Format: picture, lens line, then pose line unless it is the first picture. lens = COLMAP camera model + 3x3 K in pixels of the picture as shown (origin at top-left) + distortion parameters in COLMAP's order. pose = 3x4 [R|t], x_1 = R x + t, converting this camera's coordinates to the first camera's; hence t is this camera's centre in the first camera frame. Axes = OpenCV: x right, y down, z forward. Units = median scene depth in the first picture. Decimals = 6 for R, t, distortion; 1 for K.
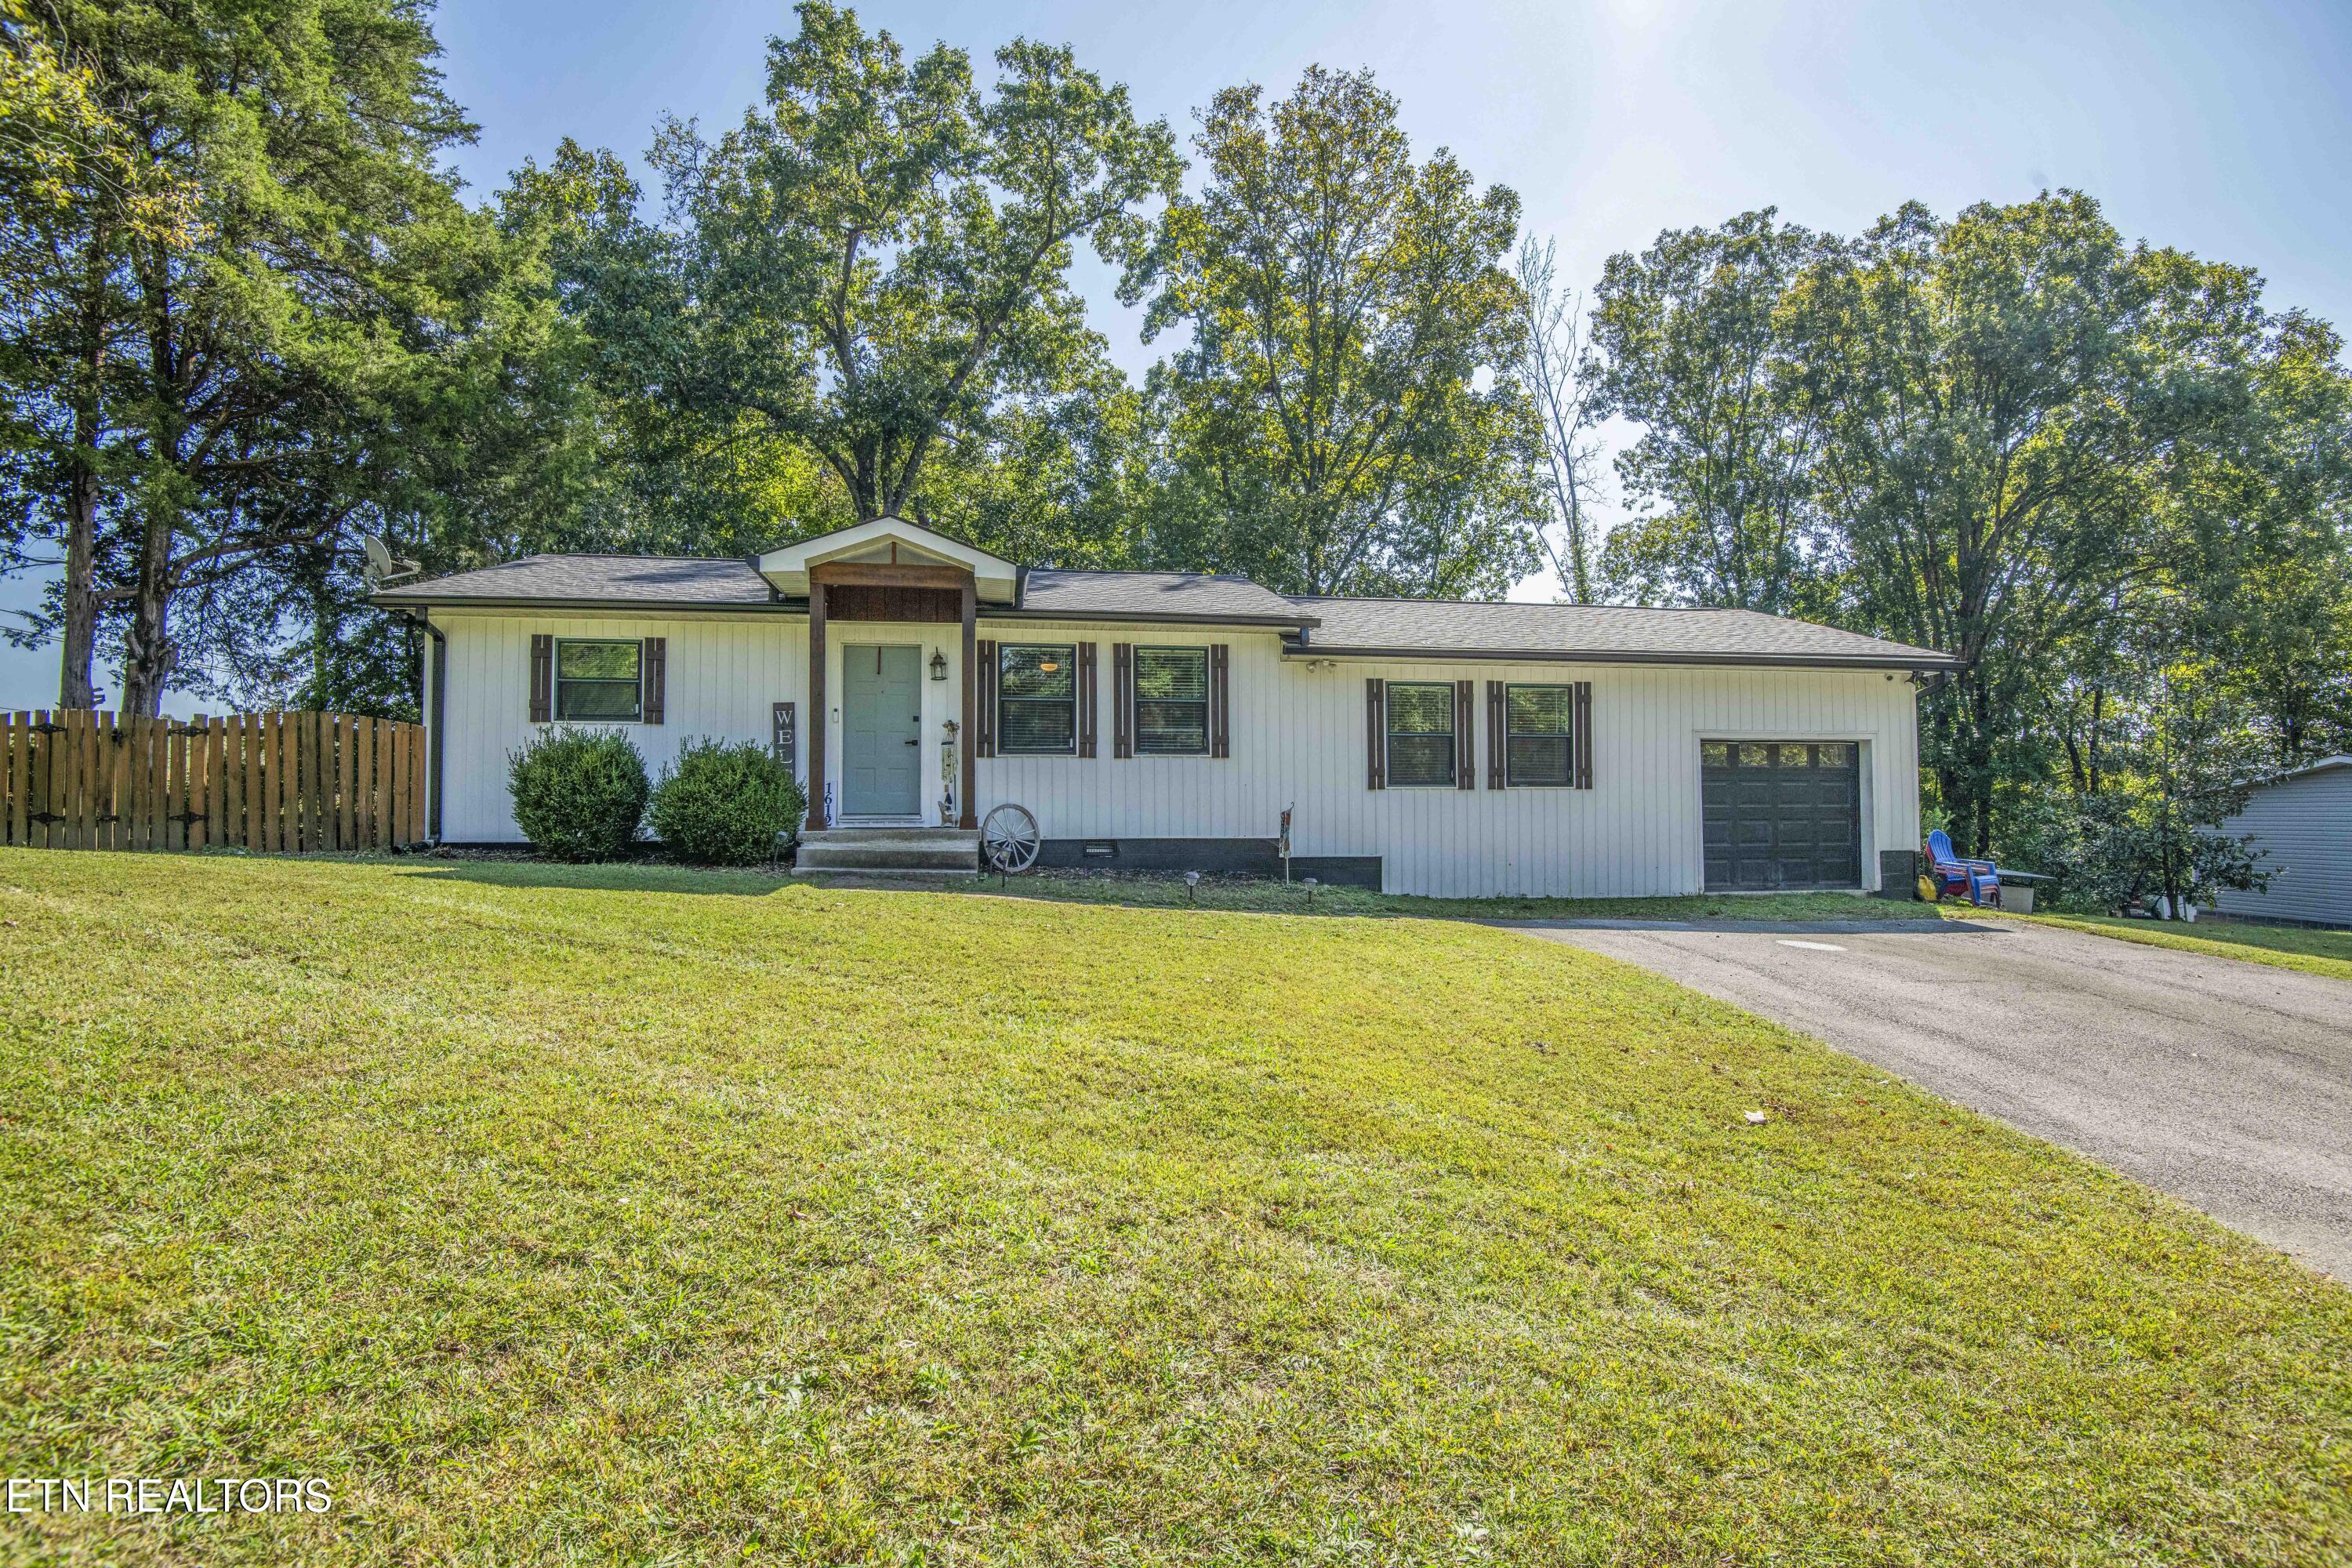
lens RADIAL K [[1086.9, 0, 1171.0], [0, 1086.9, 781.1], [0, 0, 1]] dist [-0.022020, -0.012135]
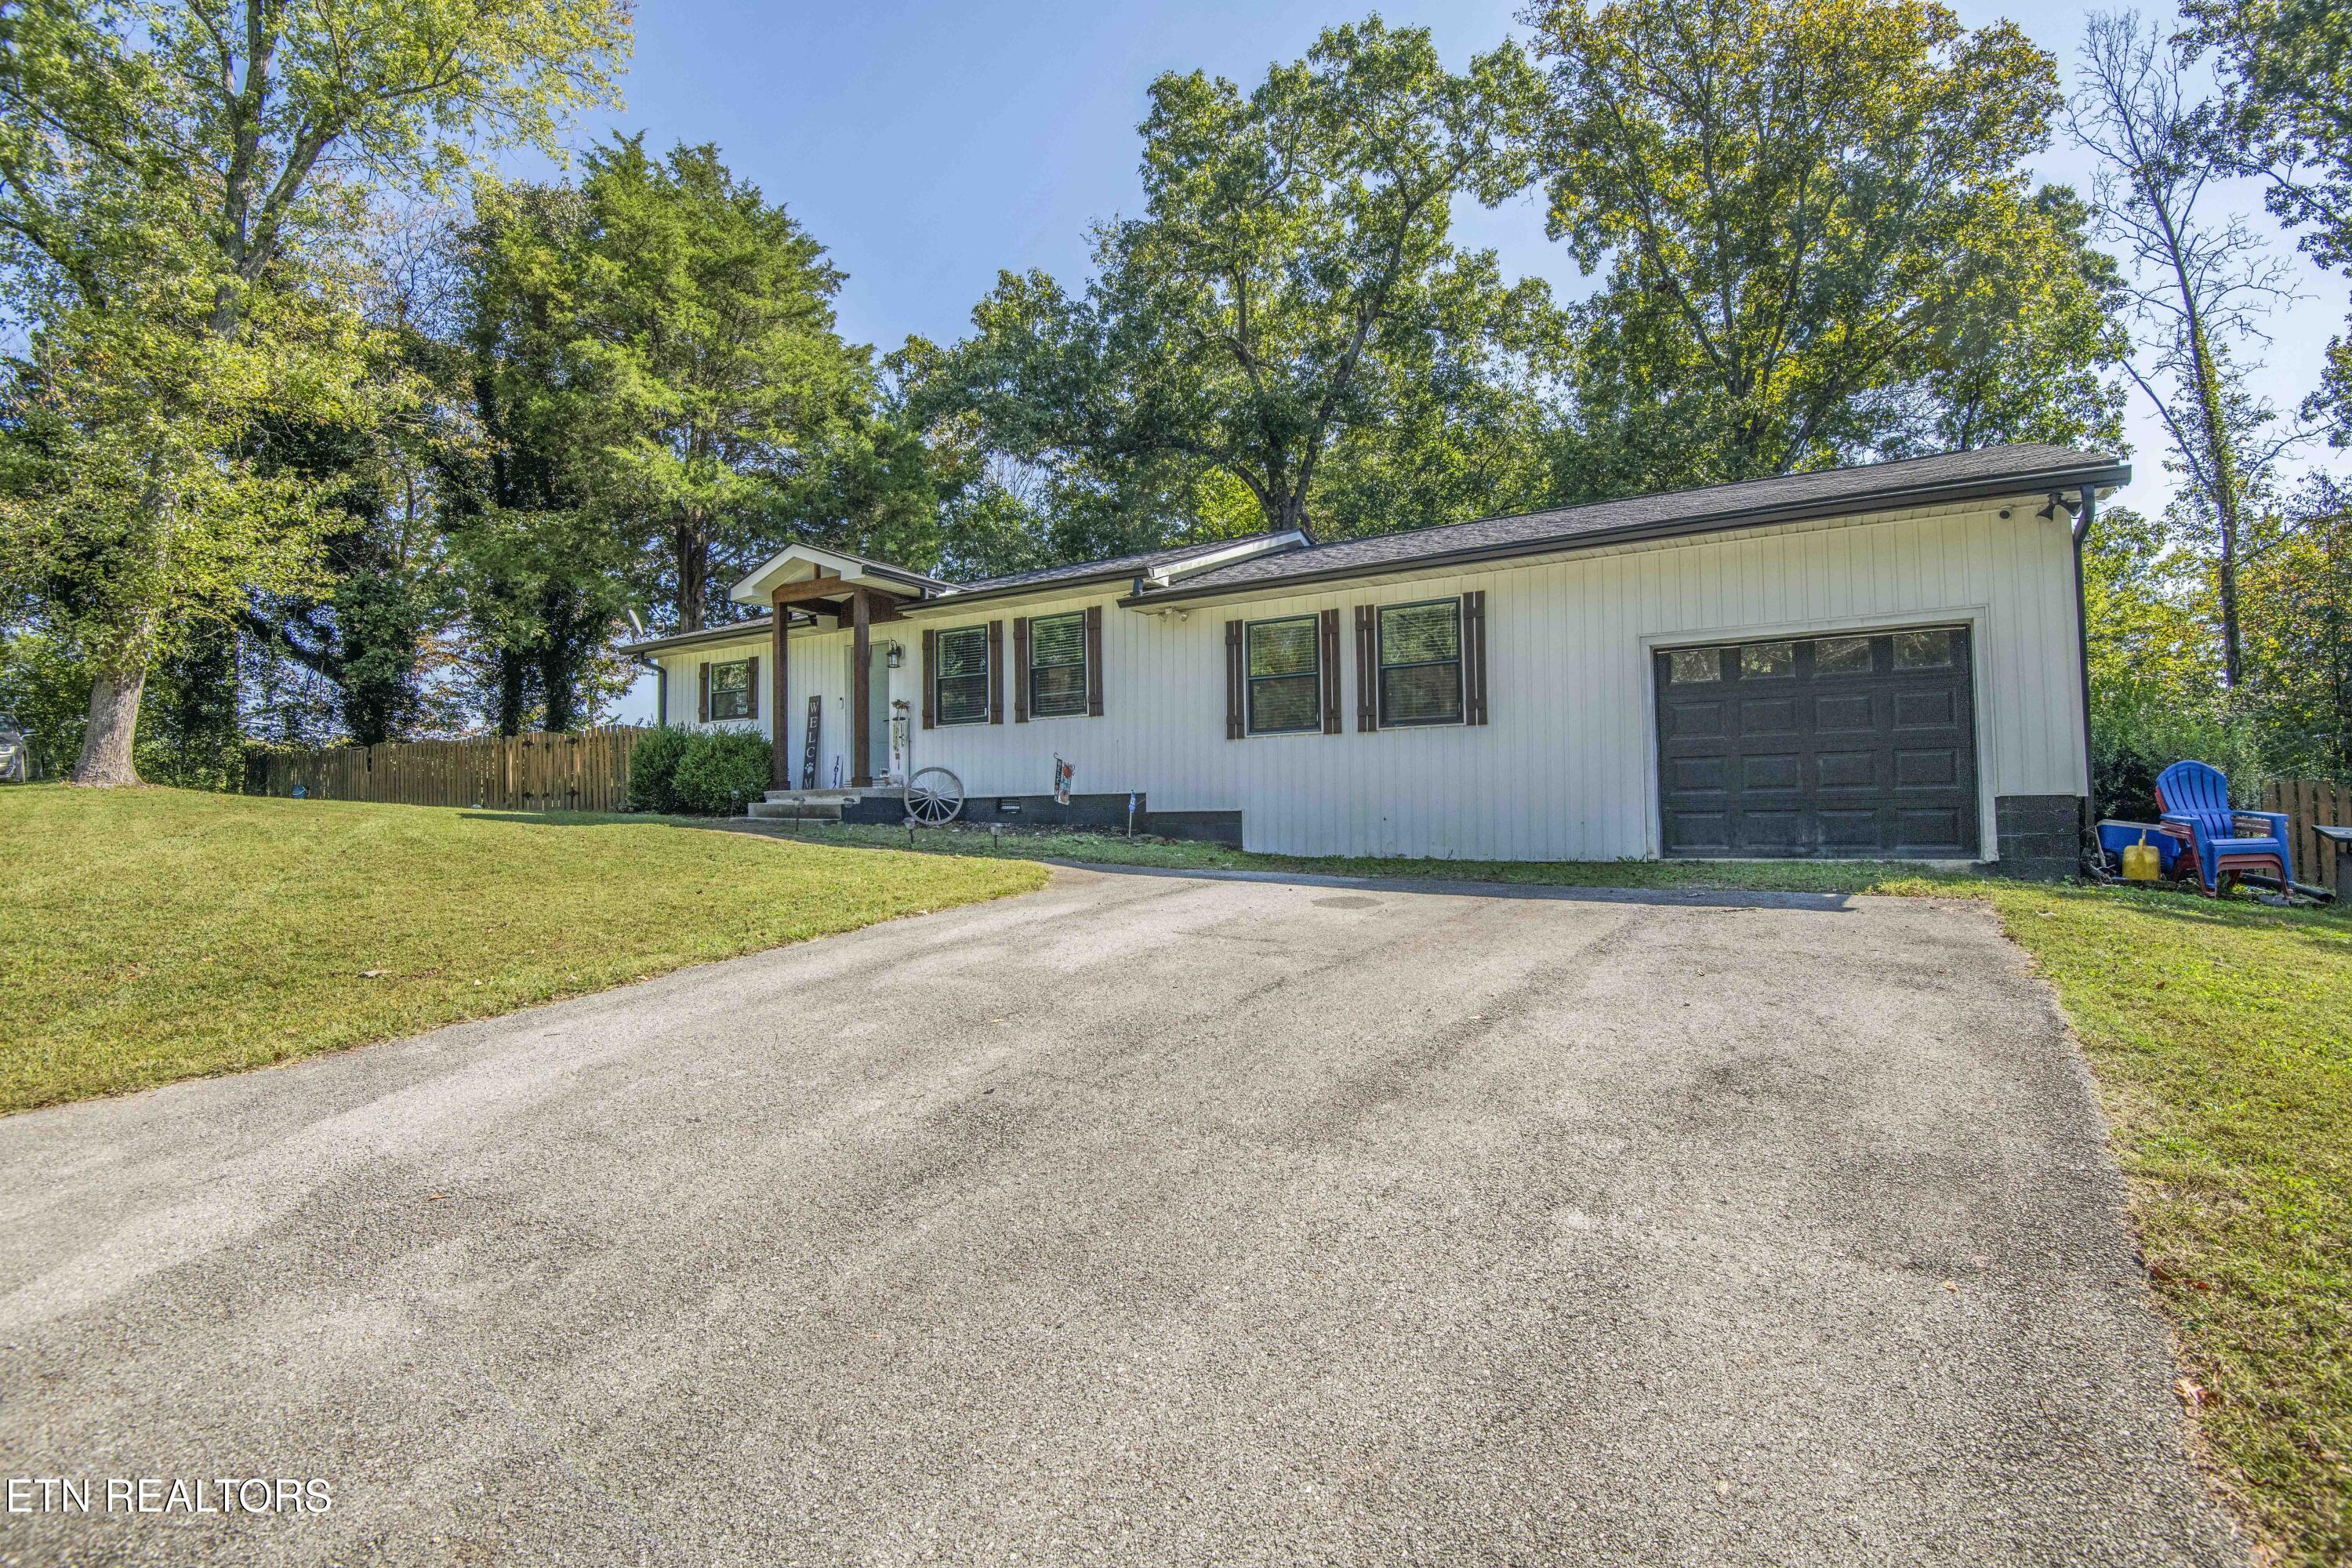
lens RADIAL K [[1086.9, 0, 1179.0], [0, 1086.9, 777.8], [0, 0, 1]] dist [-0.022020, -0.012135]
pose [[0.775219, -0.032742, -0.630844, 0.734790], [0.028532, 0.999451, -0.016811, 0.054856], [0.631048, -0.004967, 0.775728, 0.247221]]
